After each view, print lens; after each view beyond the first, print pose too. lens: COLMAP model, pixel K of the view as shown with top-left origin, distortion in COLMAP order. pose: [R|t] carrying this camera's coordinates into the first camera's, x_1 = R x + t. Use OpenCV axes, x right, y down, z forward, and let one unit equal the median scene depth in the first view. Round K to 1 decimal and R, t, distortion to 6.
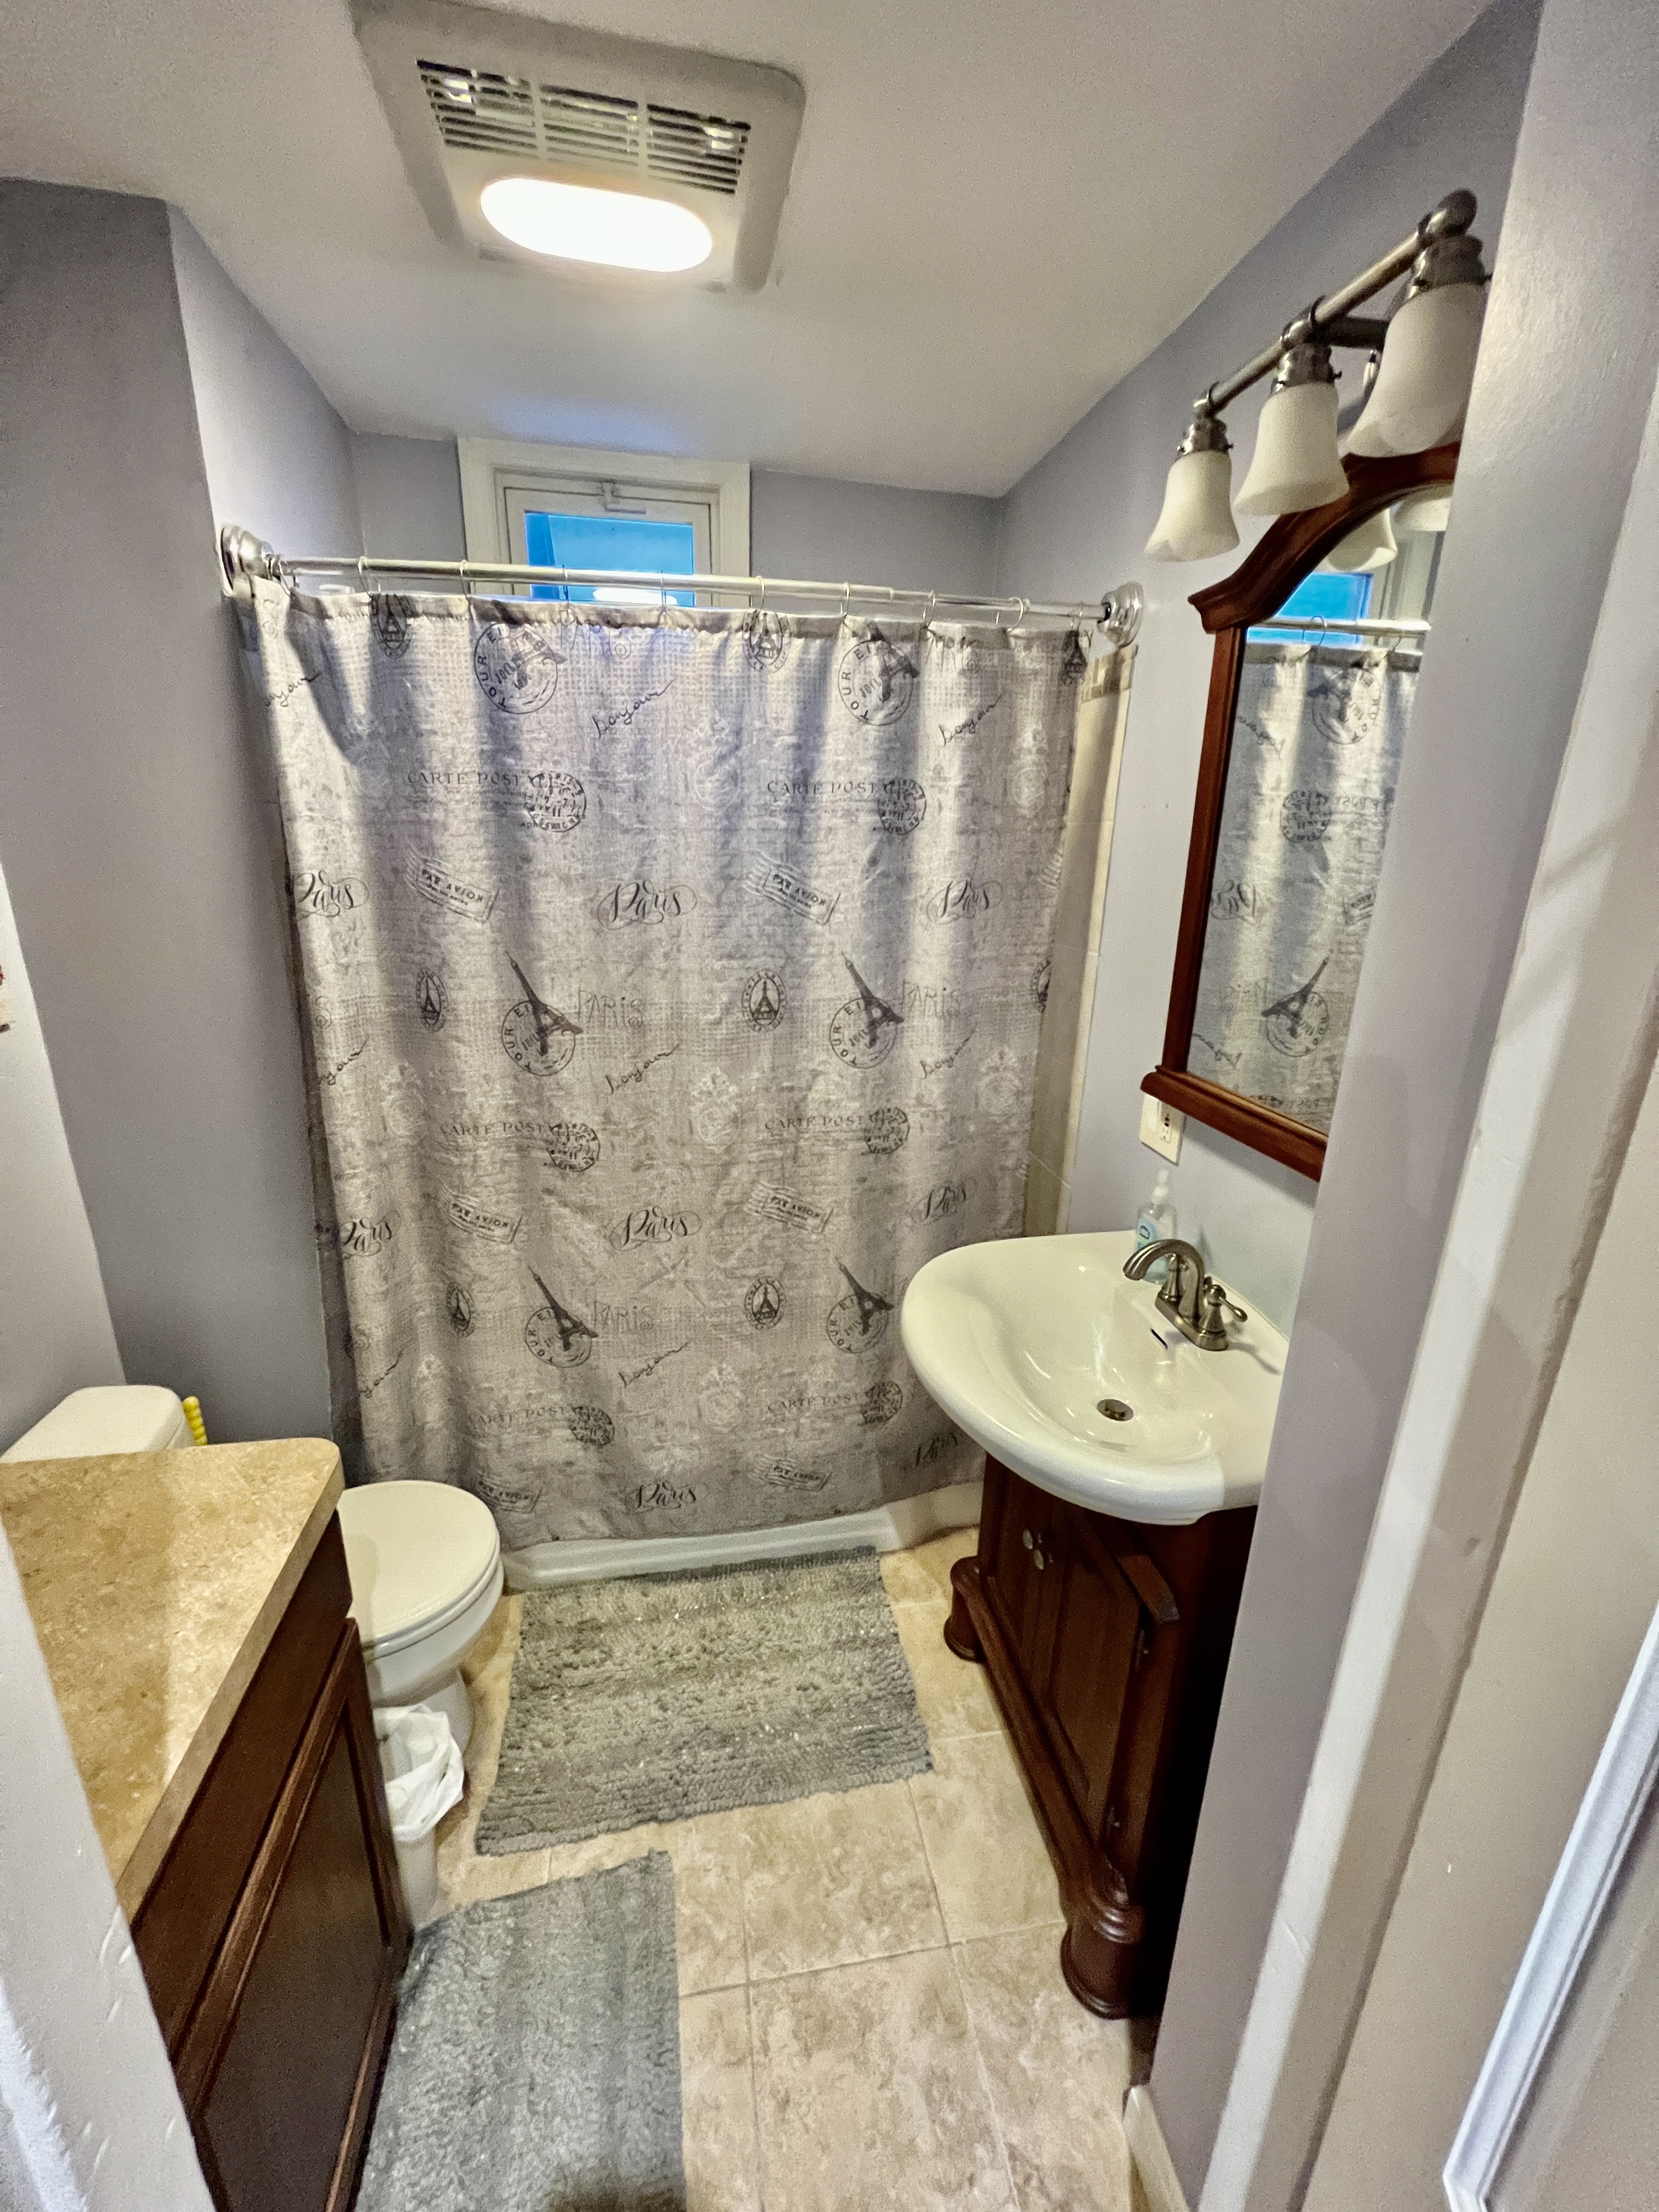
lens RADIAL K [[887.7, 0, 796.8], [0, 887.7, 1117.2], [0, 0, 1]] dist [-0.004092, 0.000631]
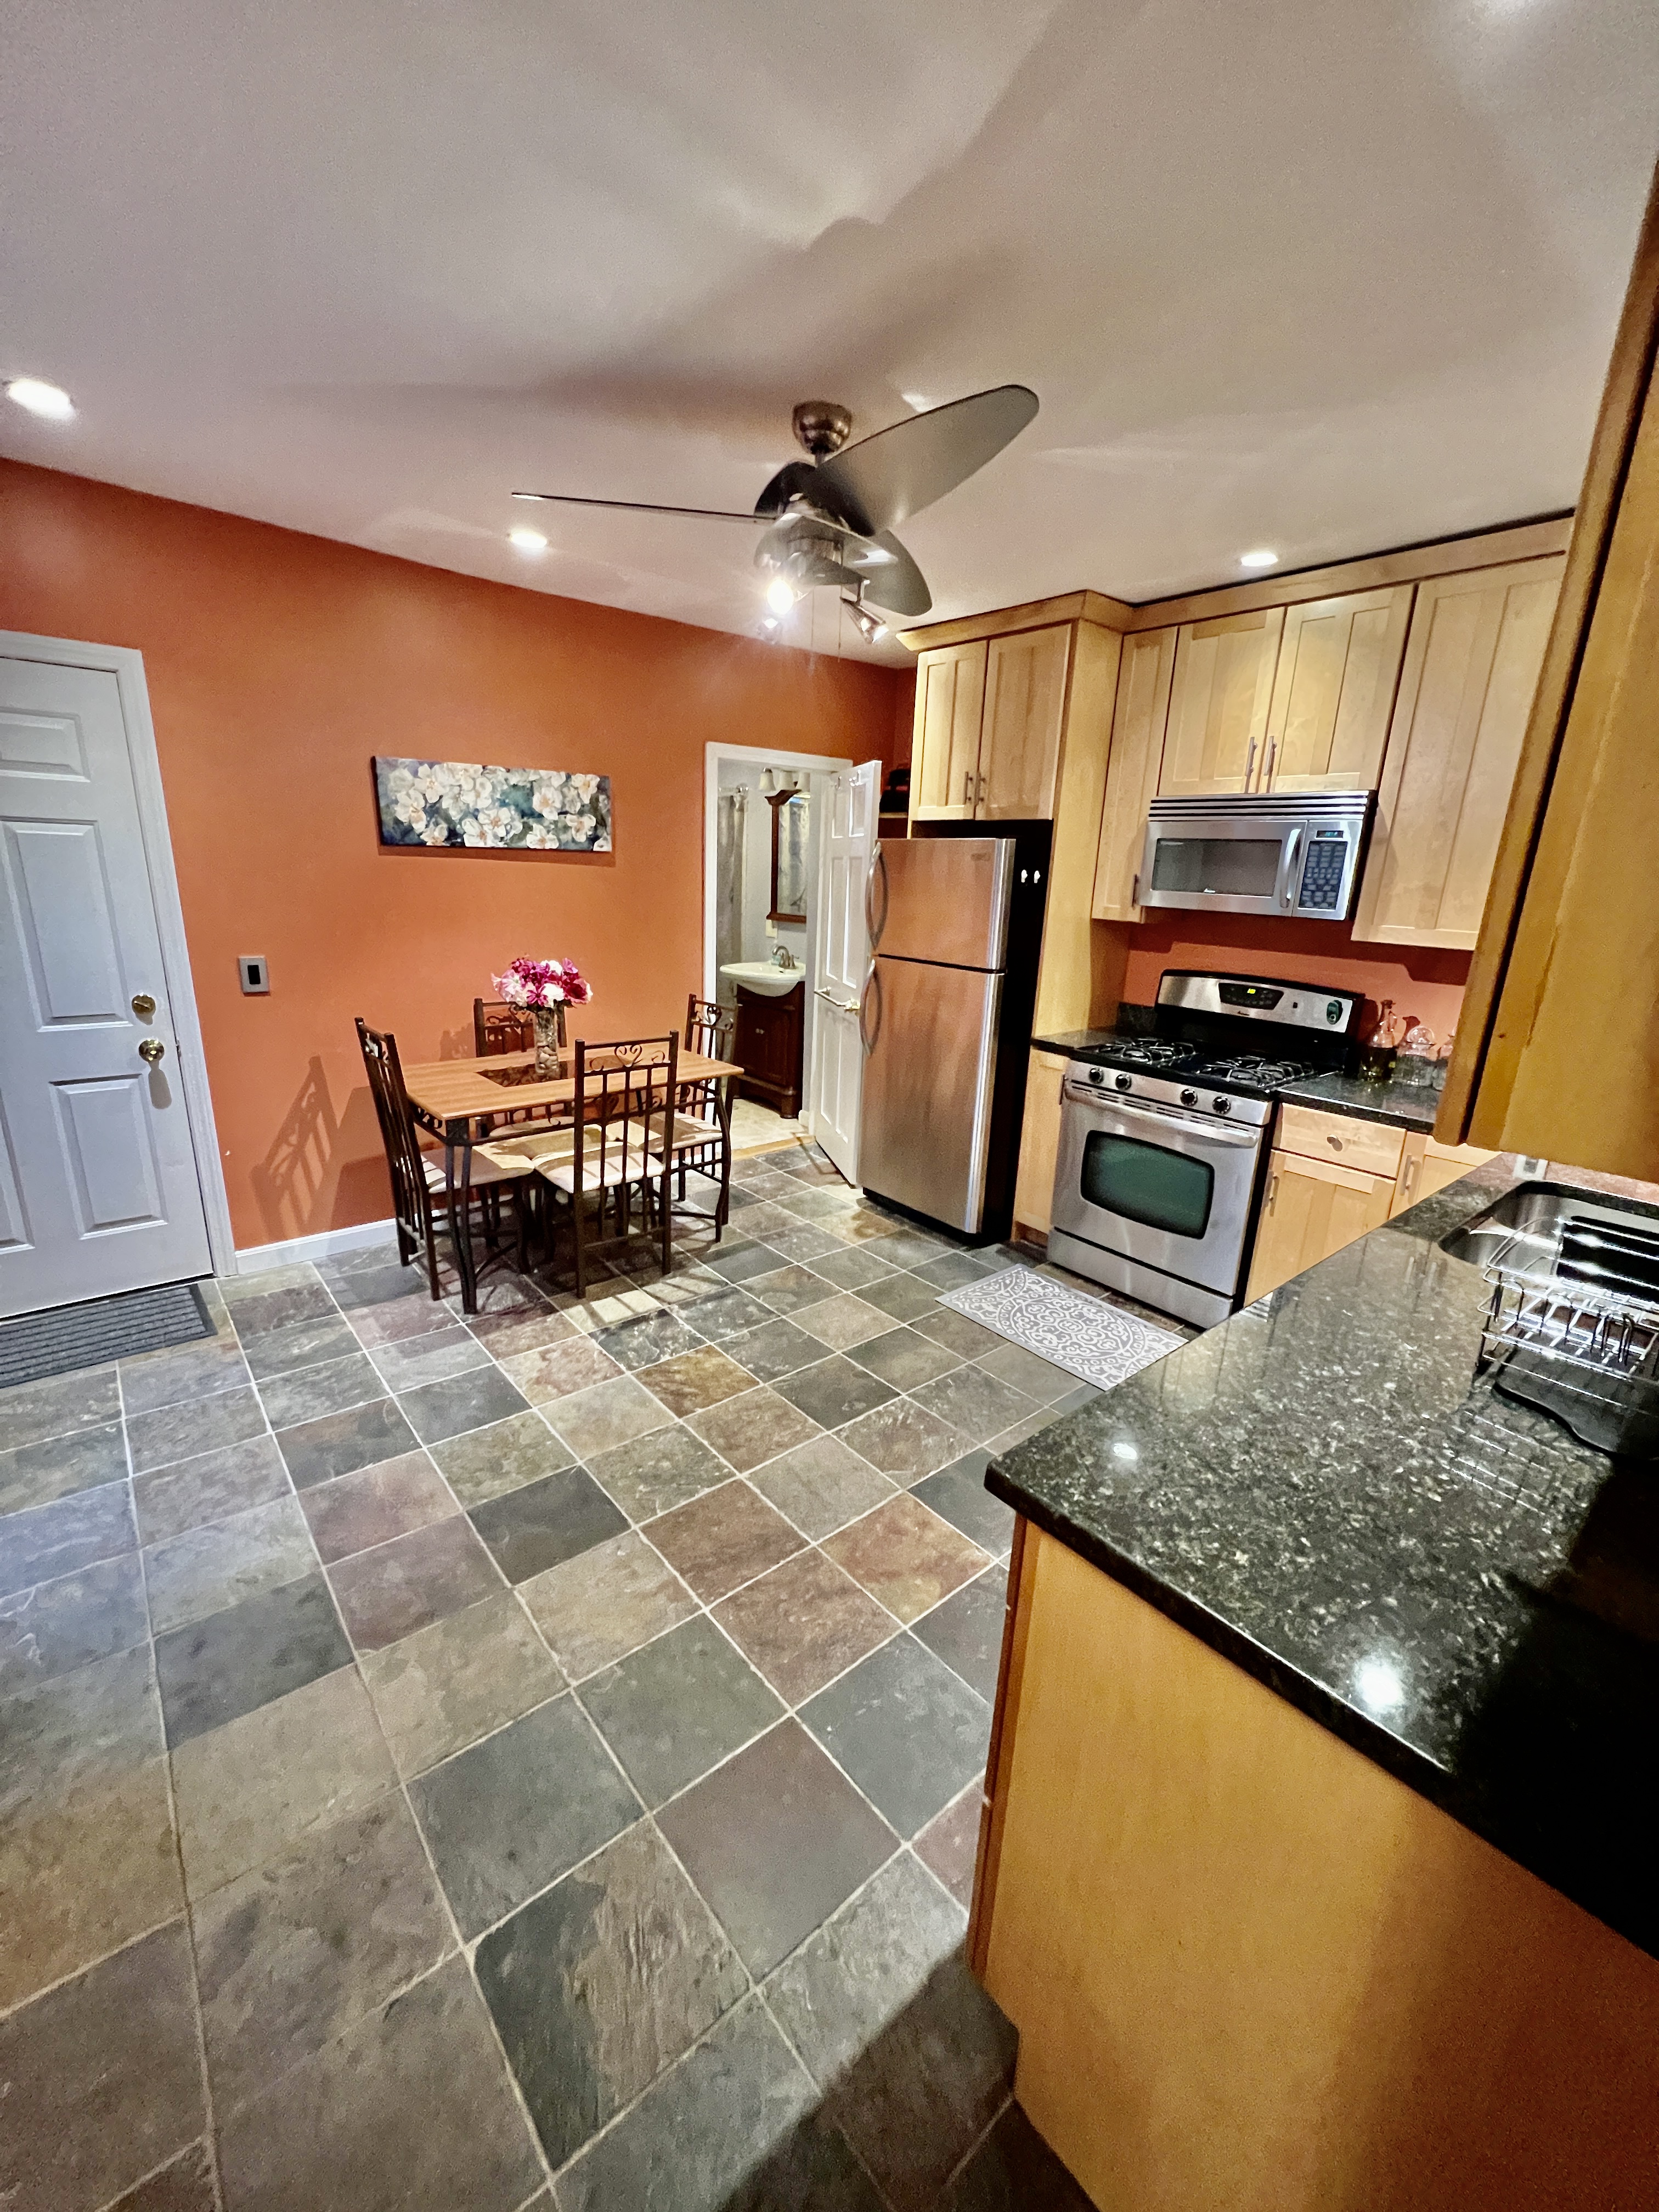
lens RADIAL K [[887.7, 0, 829.6], [0, 887.7, 1108.4], [0, 0, 1]] dist [-0.004092, 0.000631]
pose [[0.852577, -0.126343, 0.507099, -1.296021], [0.131470, 0.990983, 0.025863, 0.651700], [-0.505794, 0.044618, 0.861500, -2.182655]]
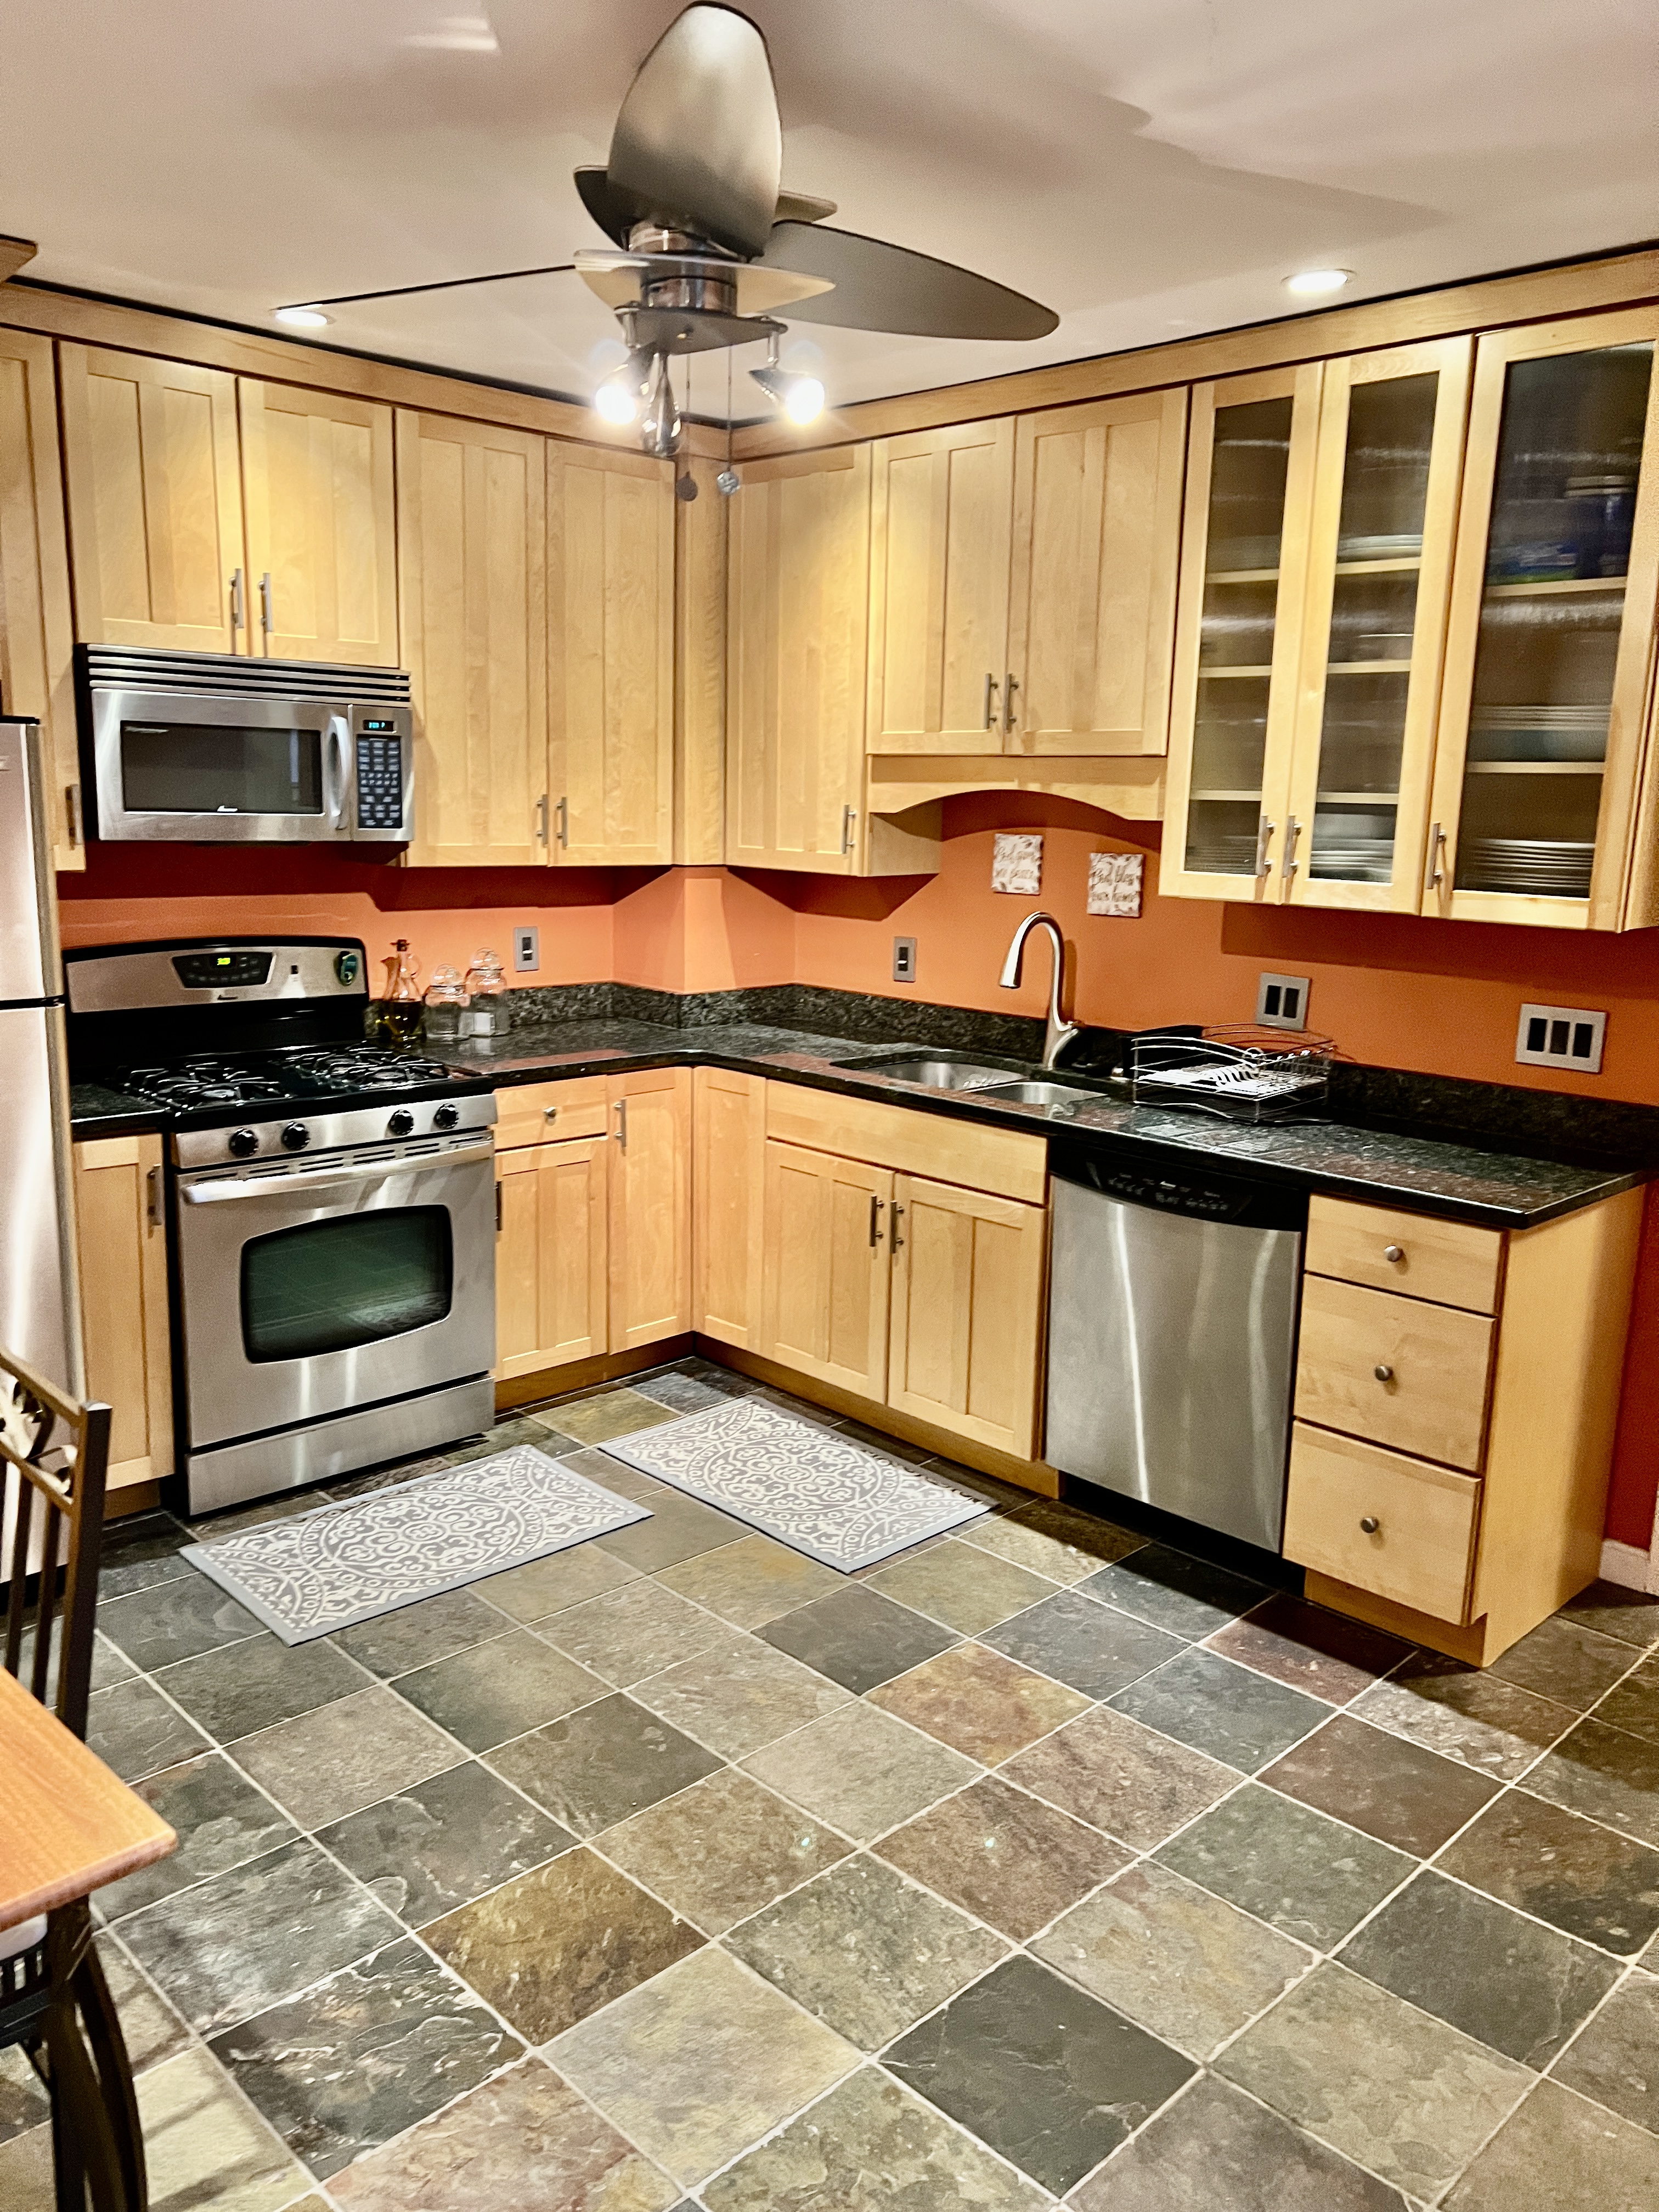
lens RADIAL K [[1673.8, 0, 811.0], [0, 1673.8, 1116.4], [0, 0, 1]] dist [0.046017, -0.054949]
pose [[-0.585358, -0.195827, 0.786770, -1.867736], [0.197363, 0.906787, 0.372538, 0.014776], [-0.786387, 0.373347, -0.492146, -0.268442]]
